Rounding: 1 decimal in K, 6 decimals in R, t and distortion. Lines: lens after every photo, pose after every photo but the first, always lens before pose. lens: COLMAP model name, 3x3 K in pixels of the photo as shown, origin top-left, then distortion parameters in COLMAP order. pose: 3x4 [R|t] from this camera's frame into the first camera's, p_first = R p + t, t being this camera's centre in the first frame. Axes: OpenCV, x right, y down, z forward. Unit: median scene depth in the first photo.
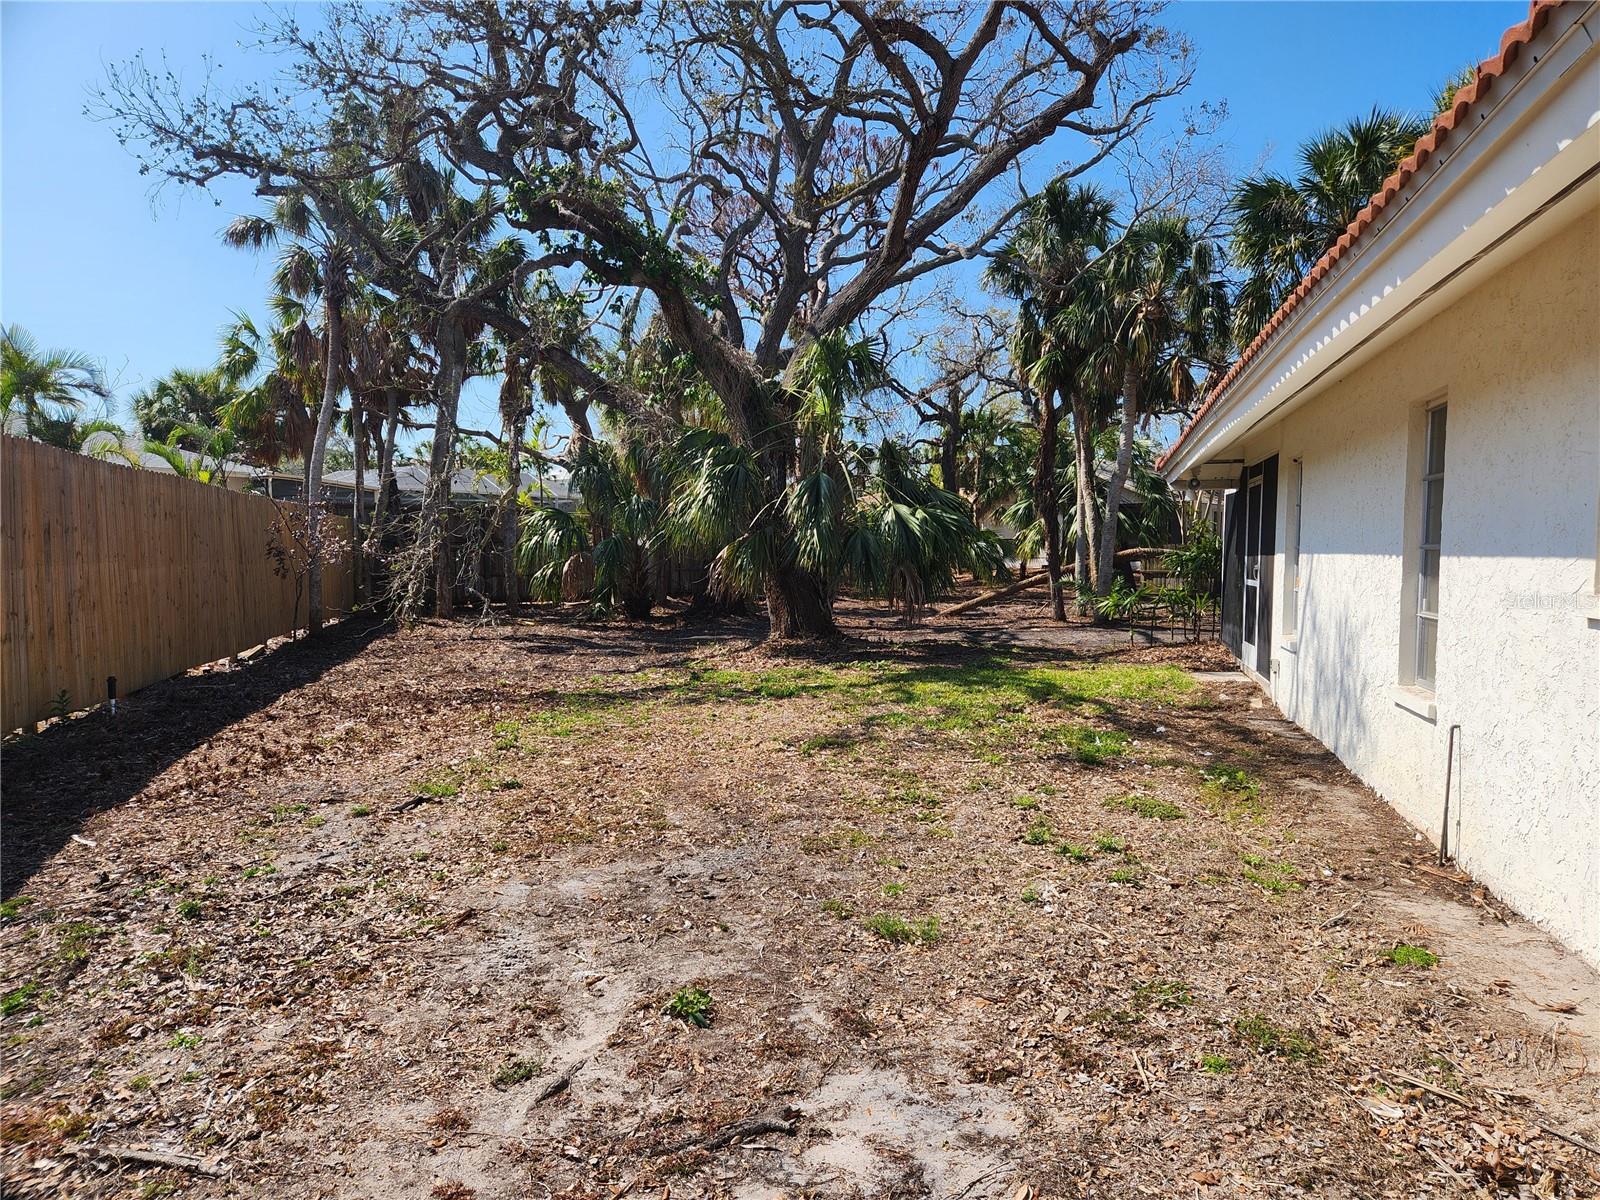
lens RADIAL K [[1036.4, 0, 801.4], [0, 1036.4, 604.1], [0, 0, 1]] dist [-0.001231, -0.014711]
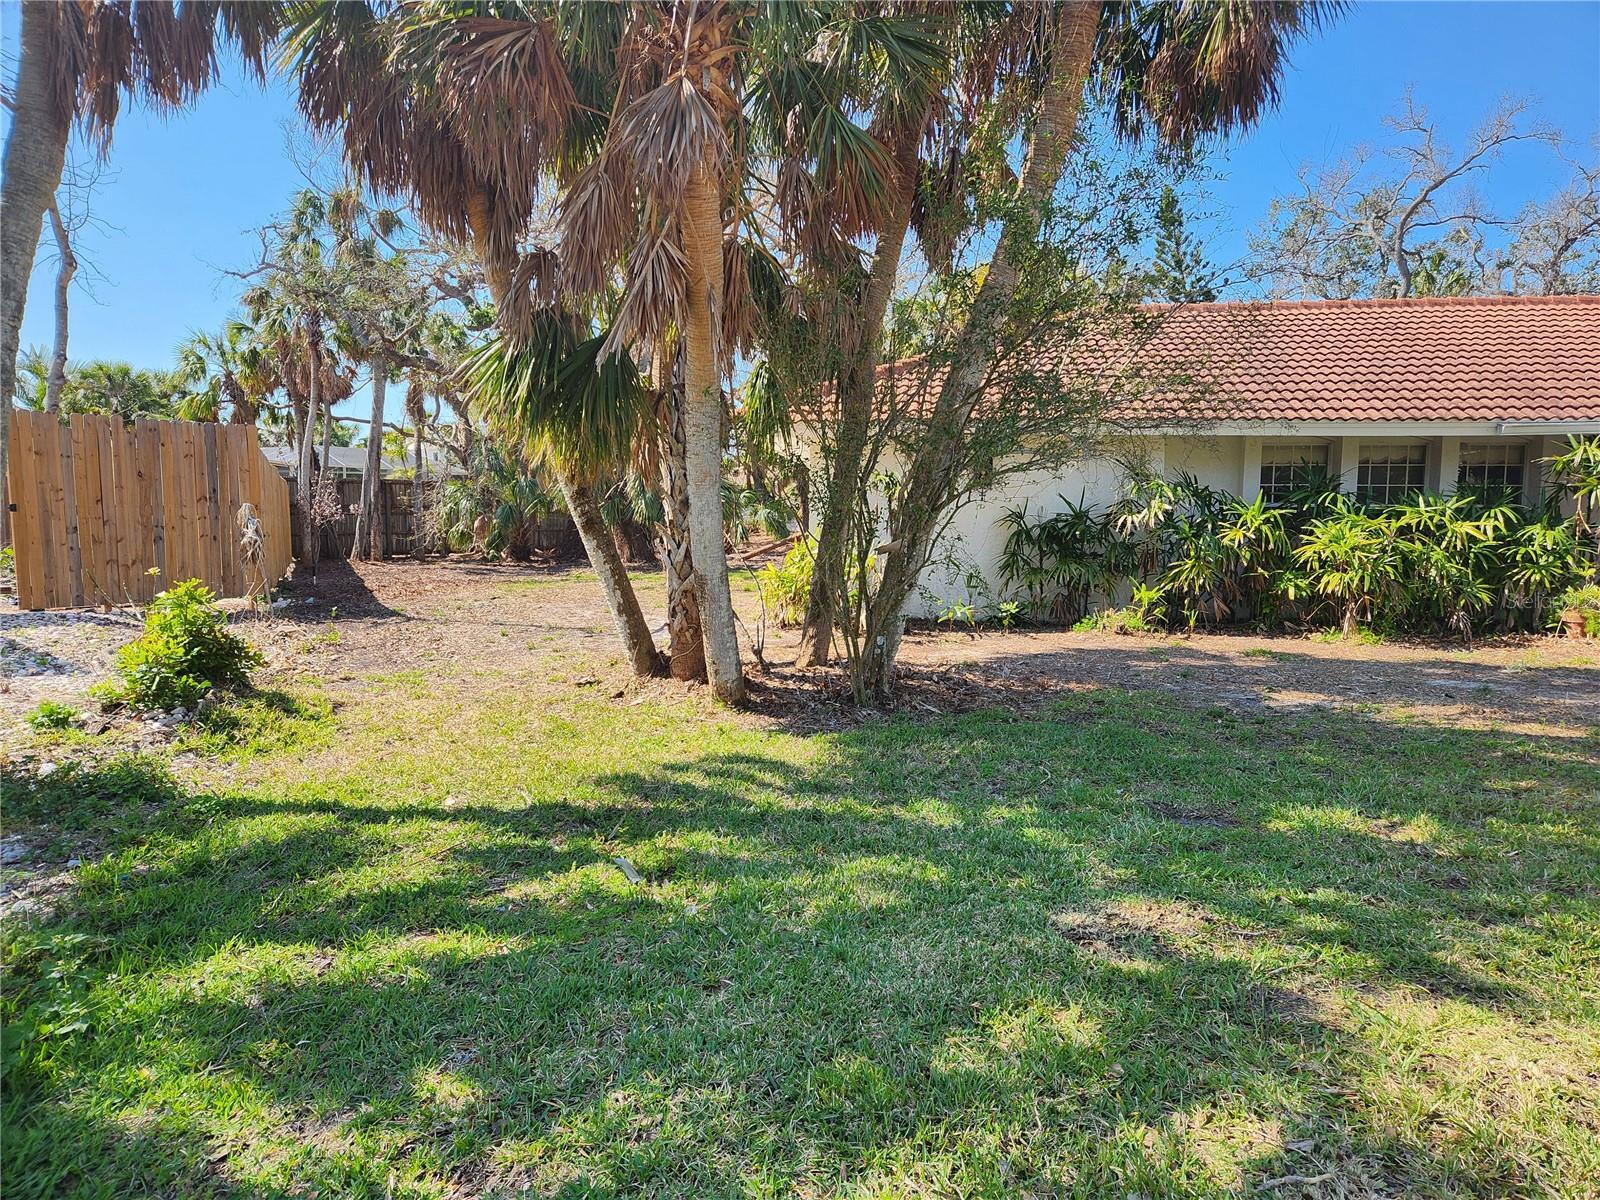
lens RADIAL K [[1036.4, 0, 801.0], [0, 1036.4, 601.0], [0, 0, 1]] dist [-0.001231, -0.014711]
pose [[0.988096, -0.013161, 0.153274, 0.004873], [0.009090, 0.999588, 0.027230, 0.045964], [-0.153569, -0.025513, 0.987809, -0.677849]]
